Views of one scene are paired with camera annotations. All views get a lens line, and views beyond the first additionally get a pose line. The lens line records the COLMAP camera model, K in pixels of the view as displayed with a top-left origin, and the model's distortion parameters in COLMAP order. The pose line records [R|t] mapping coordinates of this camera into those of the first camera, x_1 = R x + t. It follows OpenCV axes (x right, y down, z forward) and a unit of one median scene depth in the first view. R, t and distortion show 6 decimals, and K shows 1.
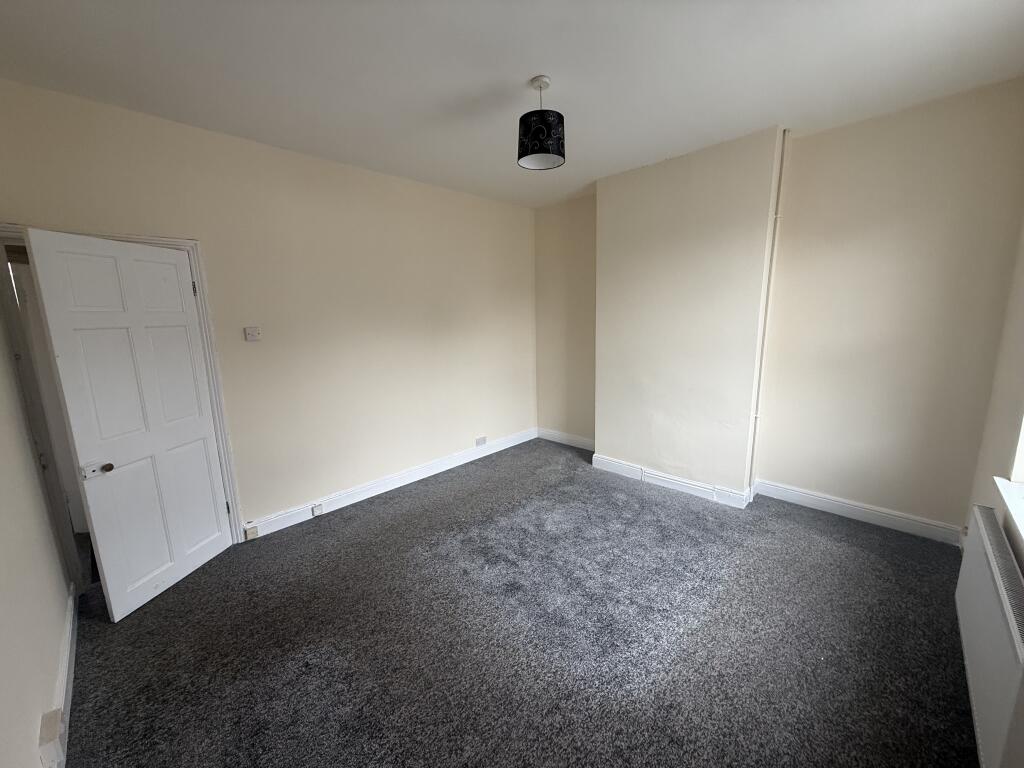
lens RADIAL K [[414.3, 0, 511.9], [0, 414.3, 383.3], [0, 0, 1]] dist [0.000678, -0.000218]
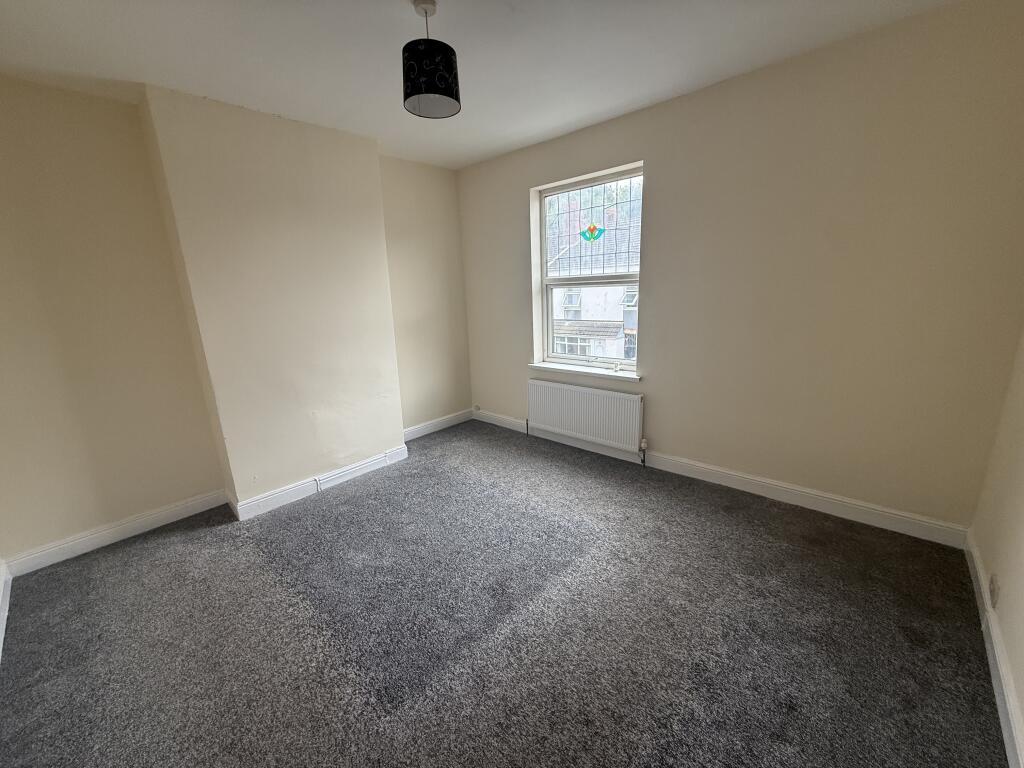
lens RADIAL K [[414.3, 0, 510.0], [0, 414.3, 384.9], [0, 0, 1]] dist [0.000678, -0.000218]
pose [[-0.048876, -0.206406, 0.977245, -0.587722], [0.208819, 0.954681, 0.212084, -0.091929], [-0.976732, 0.214433, -0.003559, 0.650754]]
